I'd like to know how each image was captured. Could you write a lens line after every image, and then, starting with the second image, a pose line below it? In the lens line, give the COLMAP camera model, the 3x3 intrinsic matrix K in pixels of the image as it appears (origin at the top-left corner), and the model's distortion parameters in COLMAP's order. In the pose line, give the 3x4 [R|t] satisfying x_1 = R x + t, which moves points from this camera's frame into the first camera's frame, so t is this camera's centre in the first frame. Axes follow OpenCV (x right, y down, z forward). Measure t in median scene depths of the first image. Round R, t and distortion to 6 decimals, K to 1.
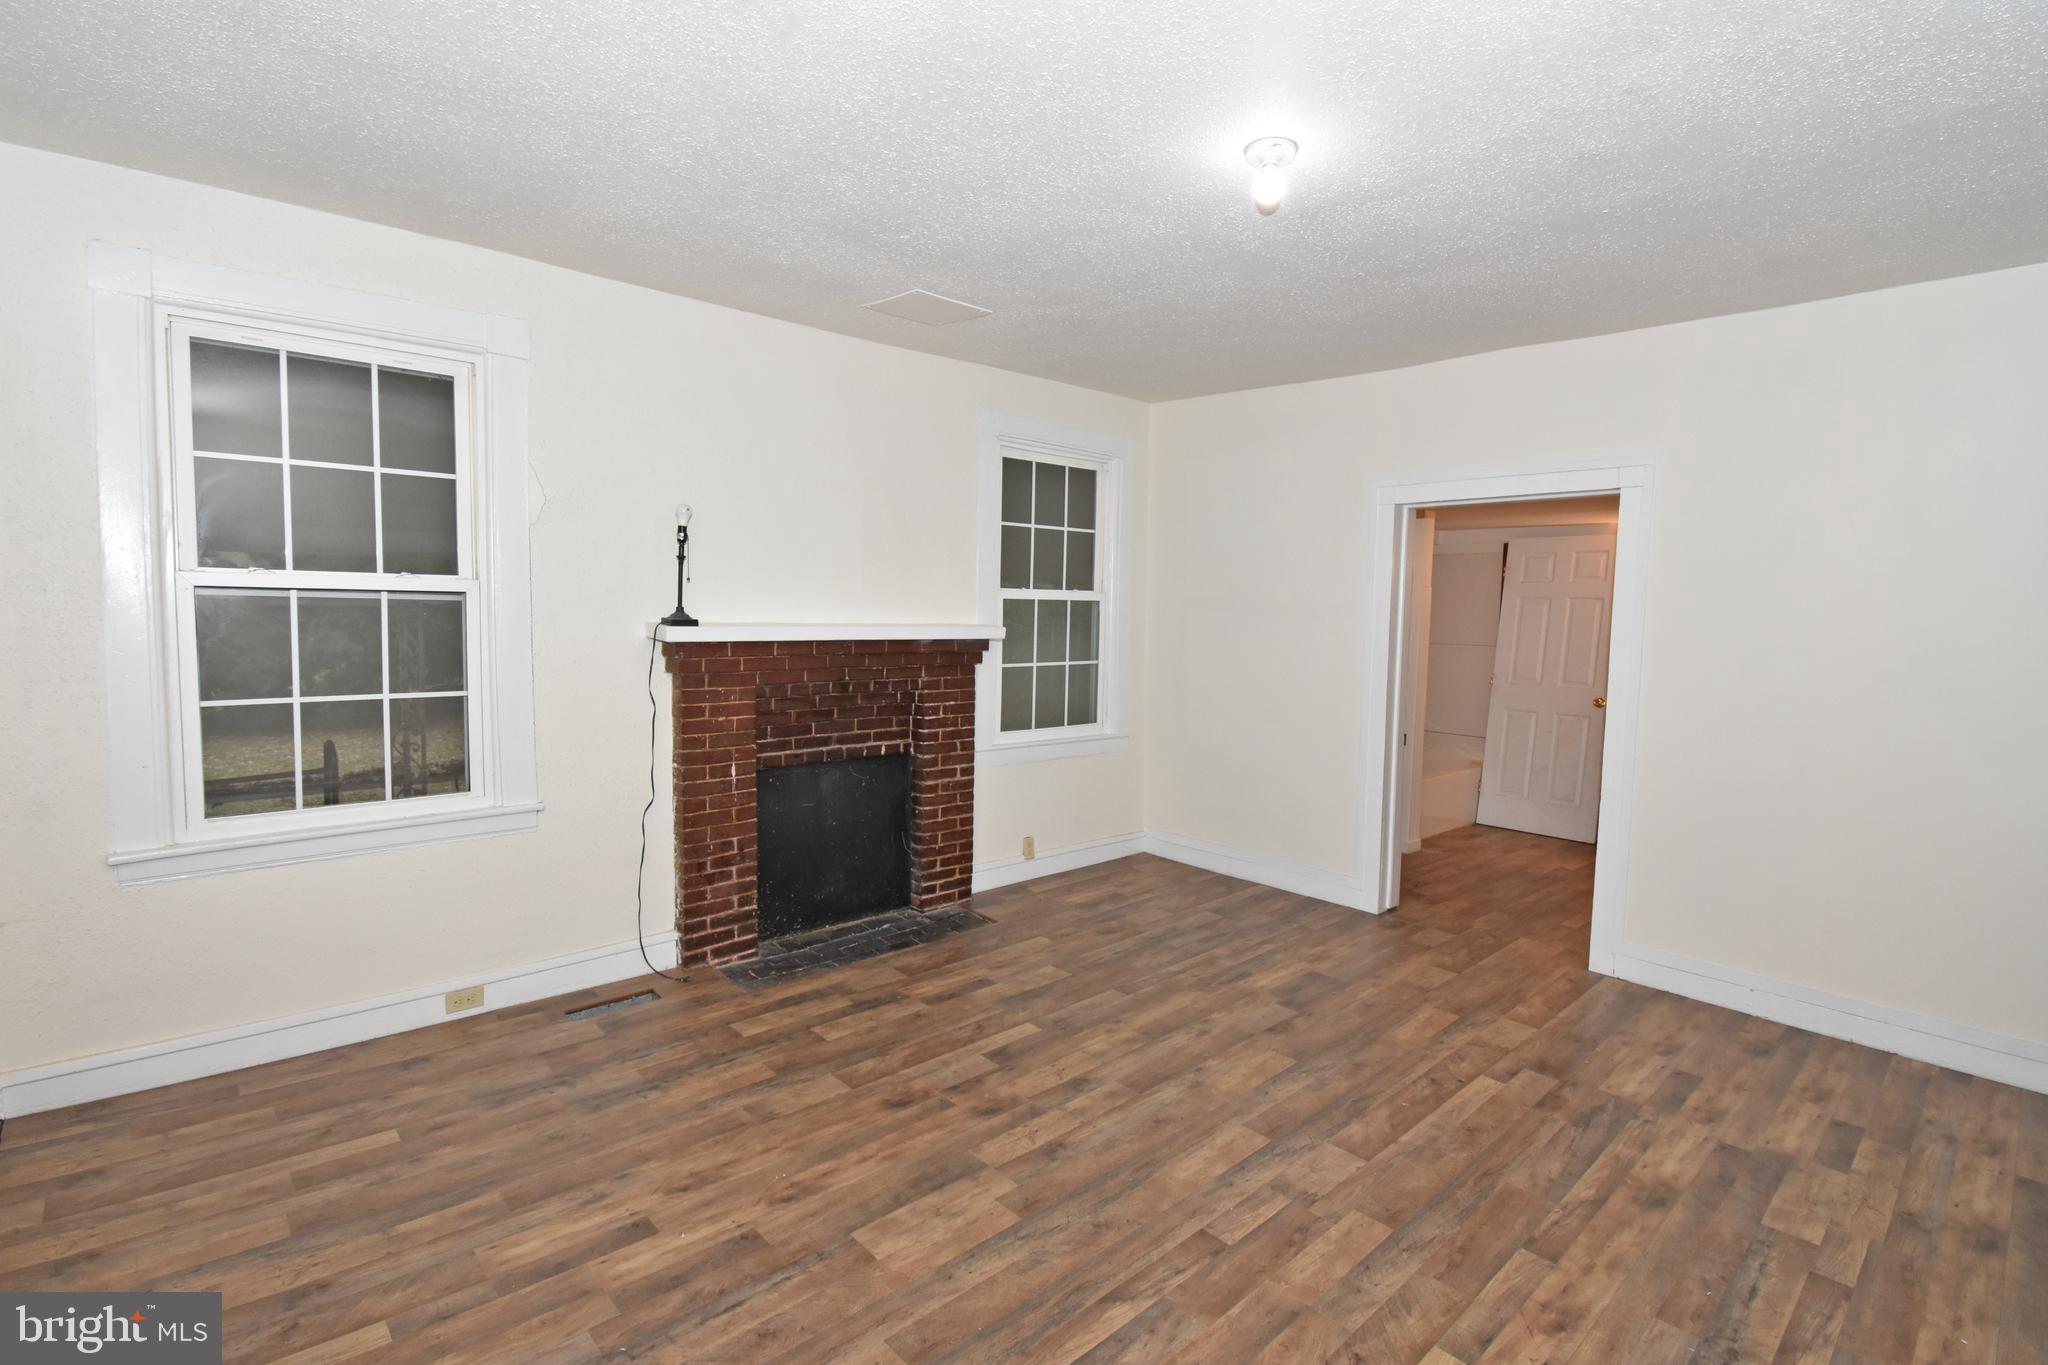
lens RADIAL K [[952.6, 0, 1028.3], [0, 952.6, 672.1], [0, 0, 1]] dist [0.010264, -0.021893]
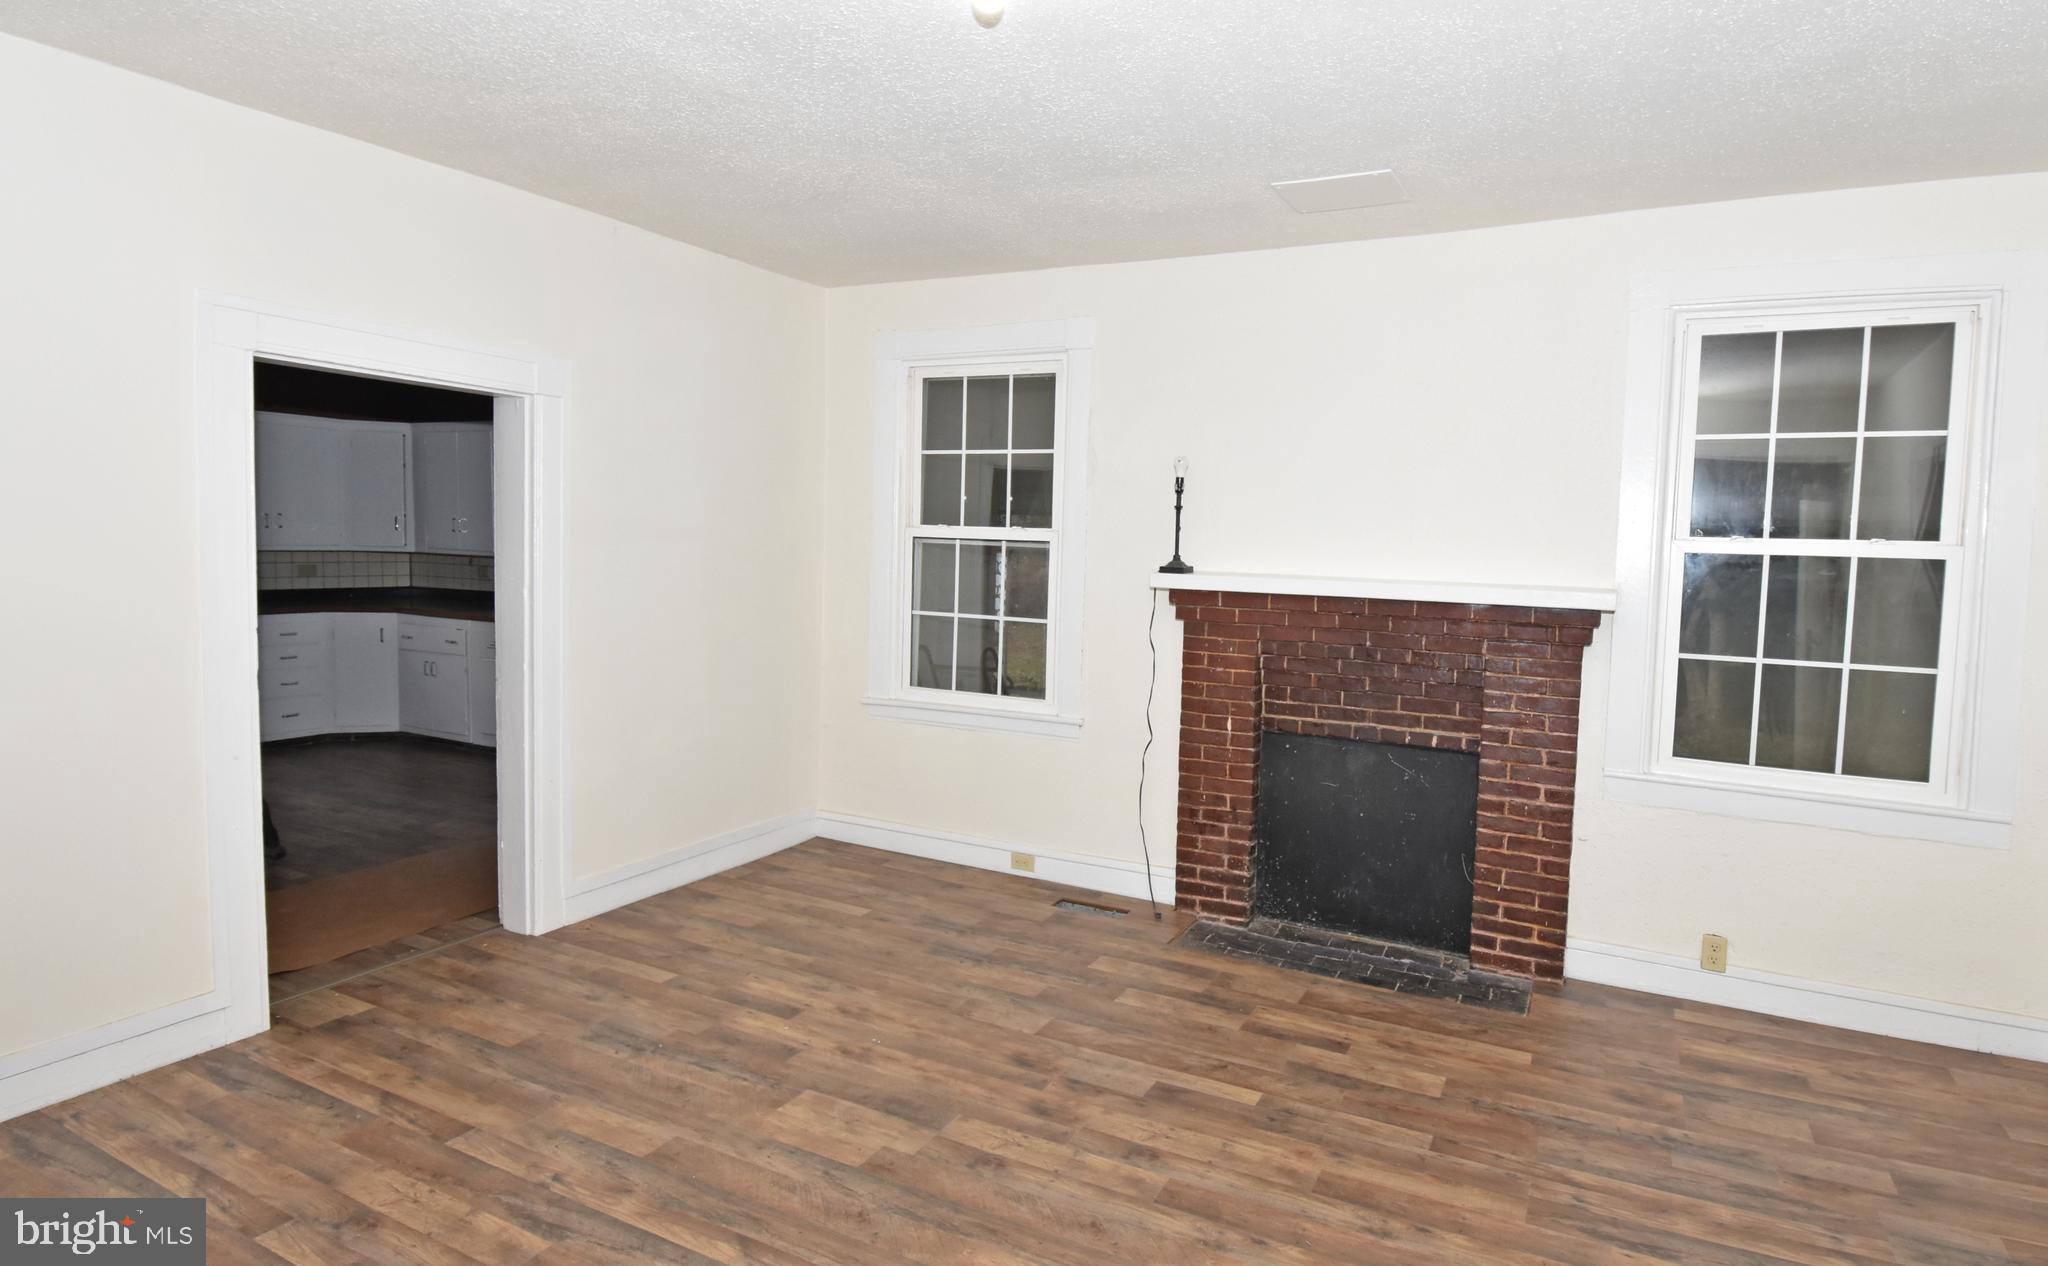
lens RADIAL K [[1042.8, 0, 1084.2], [0, 1042.8, 614.7], [0, 0, 1]] dist [0.019785, -0.026519]
pose [[0.379172, 0.052699, -0.923824, 0.606383], [-0.089116, 0.995816, 0.020229, -0.016175], [0.921025, 0.074657, 0.382282, 0.449163]]
